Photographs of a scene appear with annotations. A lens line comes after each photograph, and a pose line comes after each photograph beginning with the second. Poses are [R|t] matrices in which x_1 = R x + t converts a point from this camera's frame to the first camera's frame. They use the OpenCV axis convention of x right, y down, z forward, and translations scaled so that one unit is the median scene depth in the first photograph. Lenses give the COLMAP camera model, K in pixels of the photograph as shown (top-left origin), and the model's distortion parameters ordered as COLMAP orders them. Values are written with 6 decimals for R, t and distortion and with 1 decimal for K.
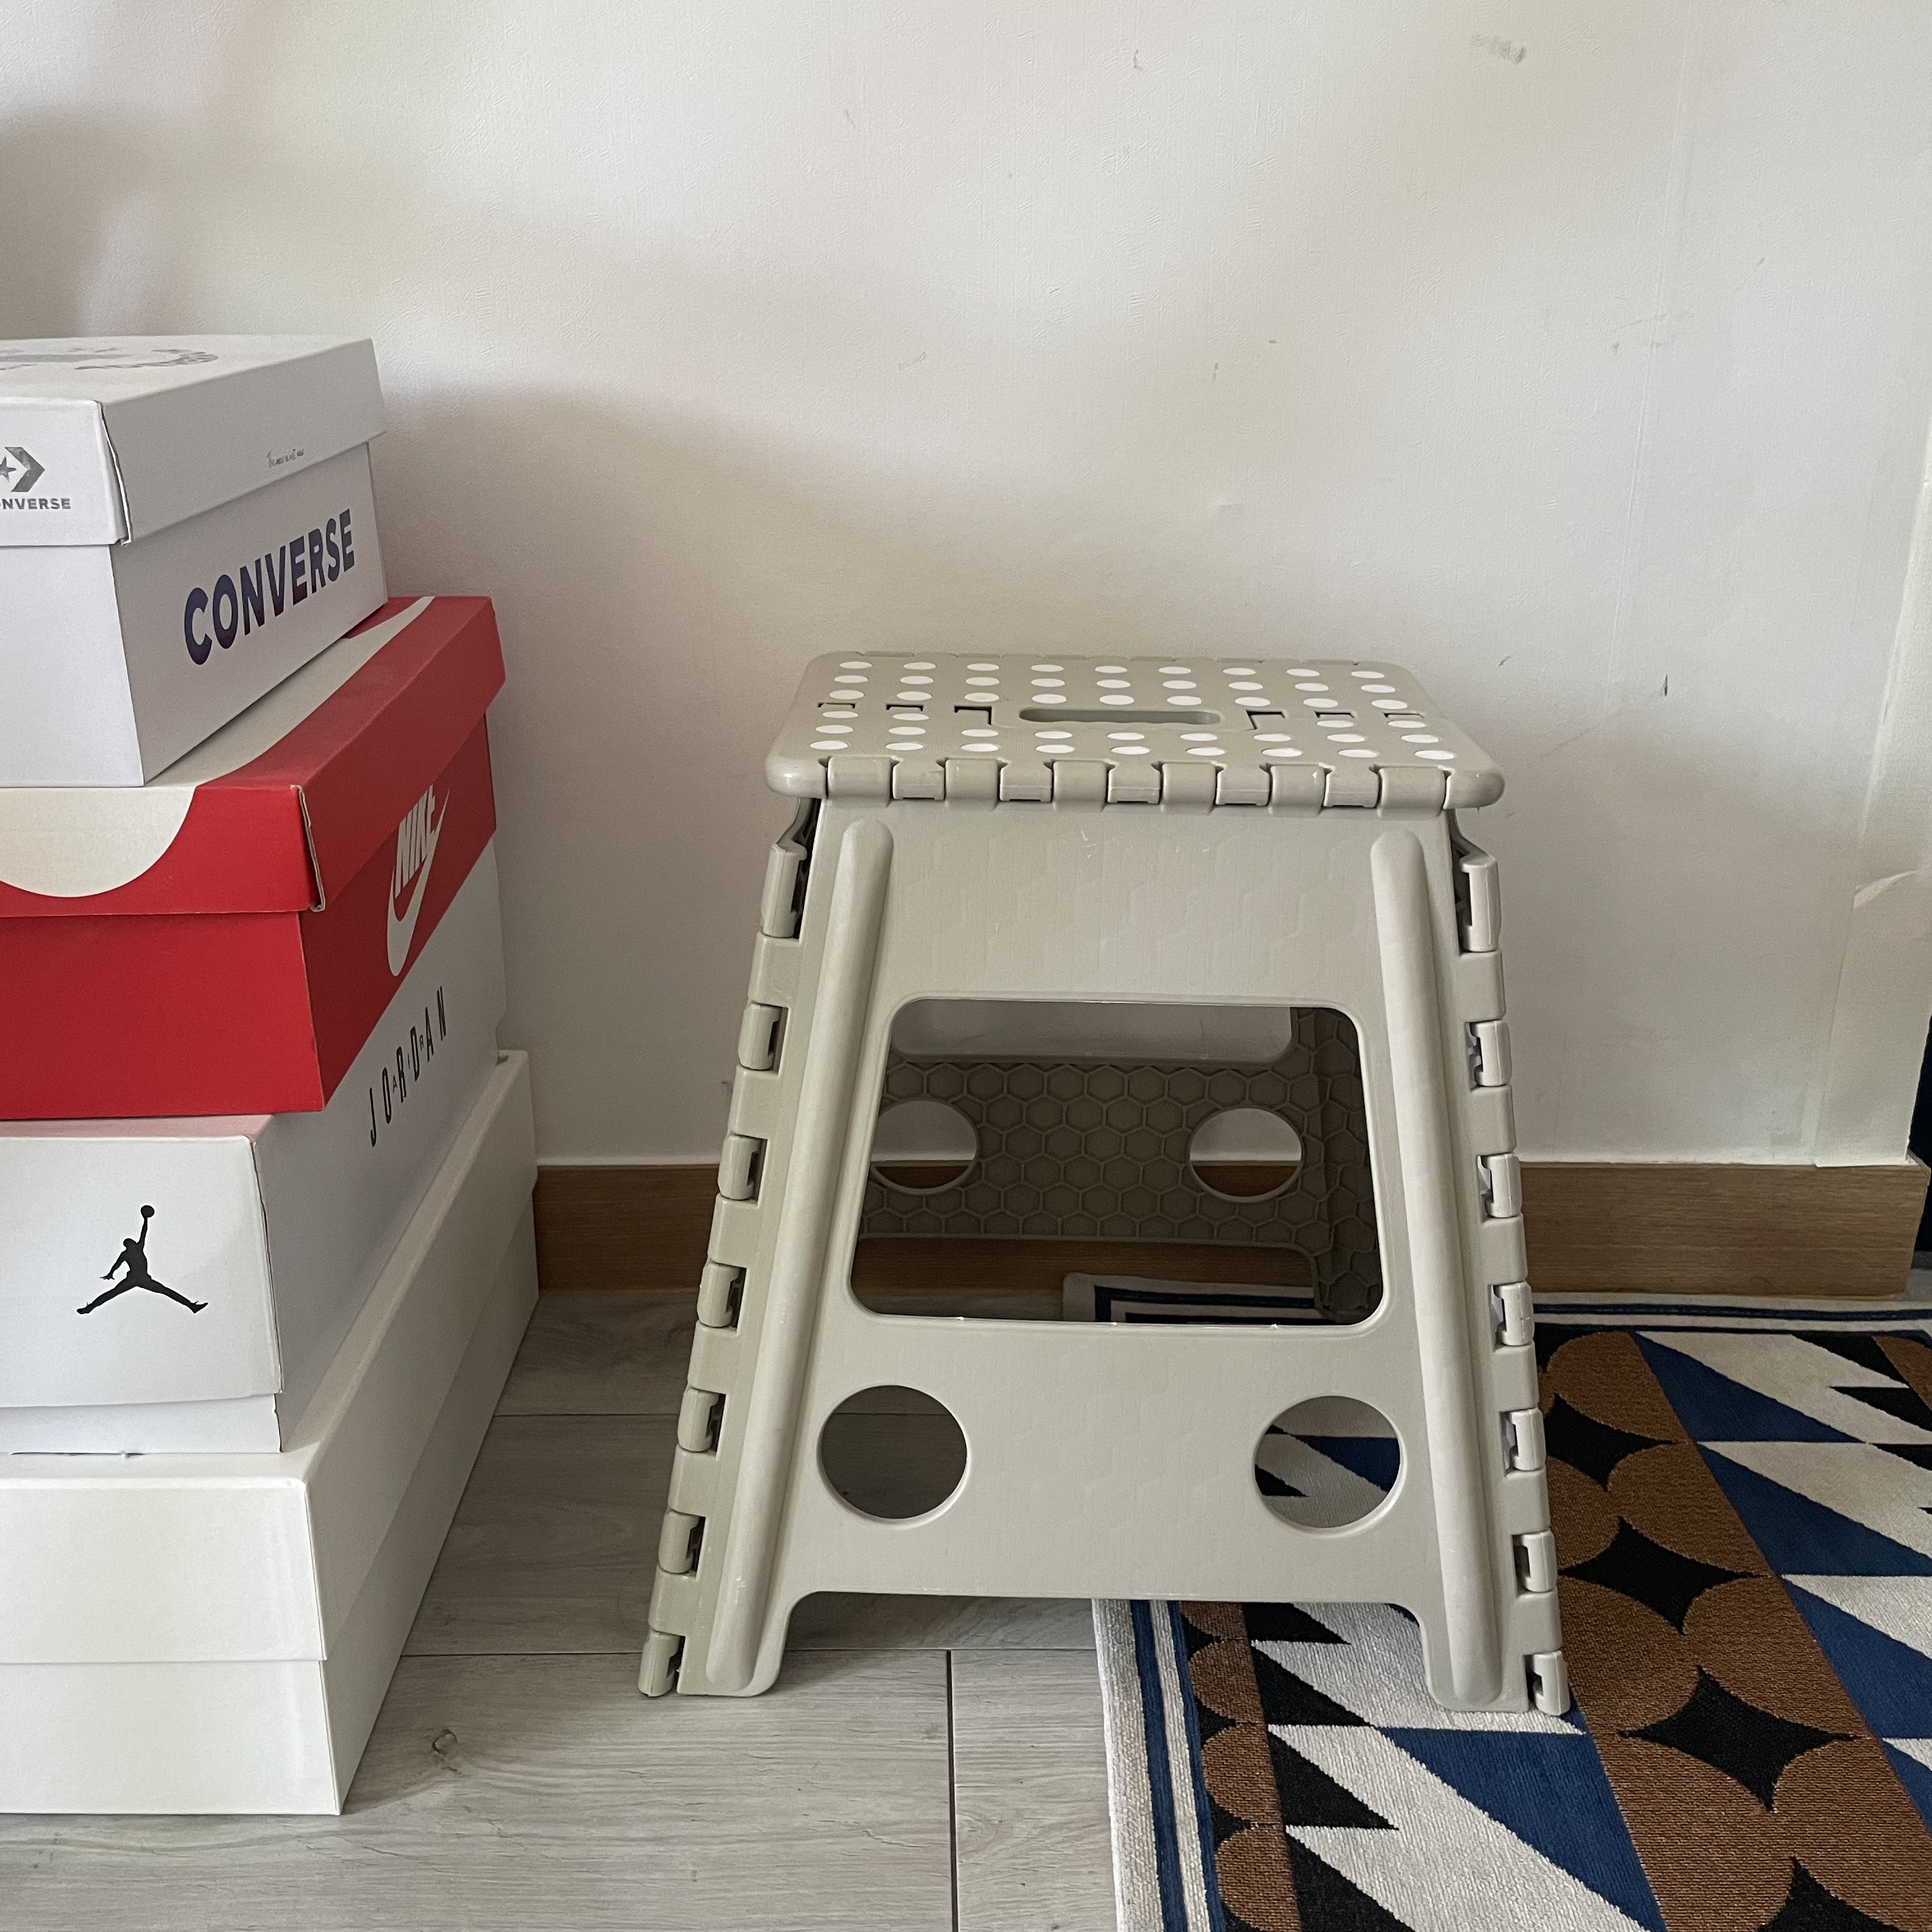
lens RADIAL K [[2001.2, 0, 962.7], [0, 2001.2, 1007.7], [0, 0, 1]] dist [0.085578, -0.132421]
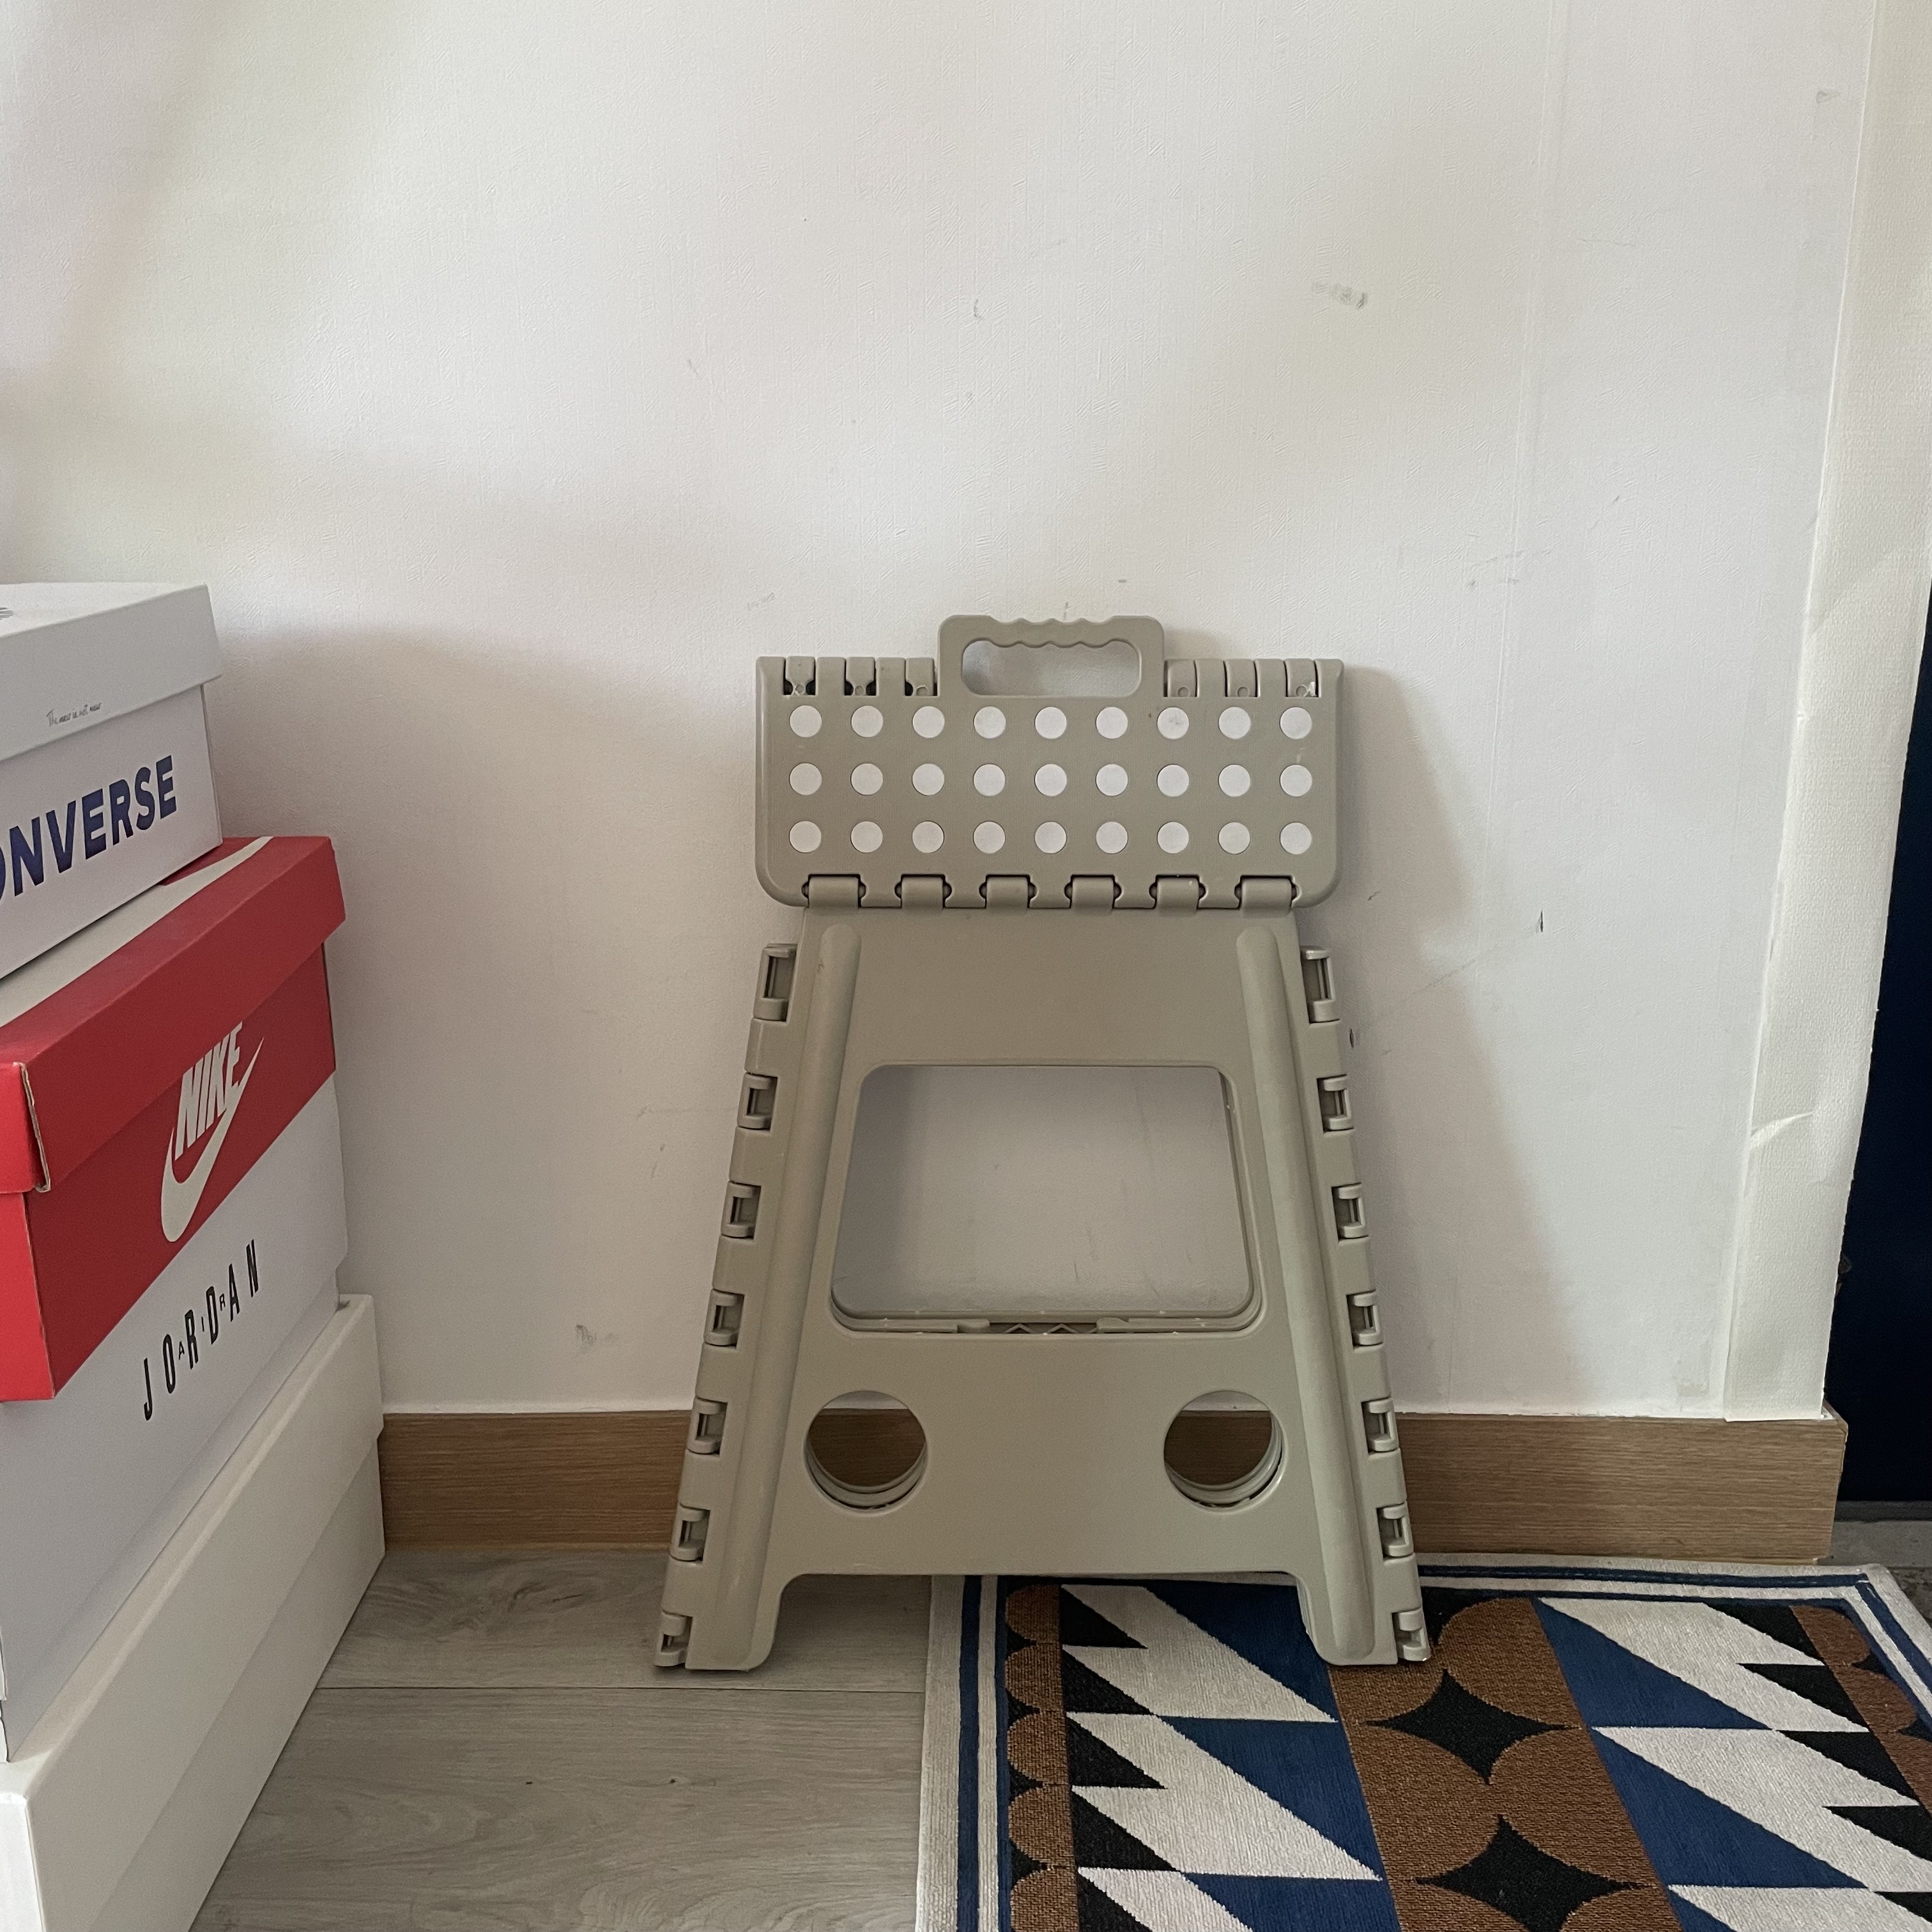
lens RADIAL K [[2001.2, 0, 962.7], [0, 2001.2, 1007.7], [0, 0, 1]] dist [0.085578, -0.132421]
pose [[0.999674, -0.000487, -0.025526, 0.100343], [-0.001614, 0.996613, -0.082222, -0.040496], [0.025480, 0.082237, 0.996287, 0.034315]]
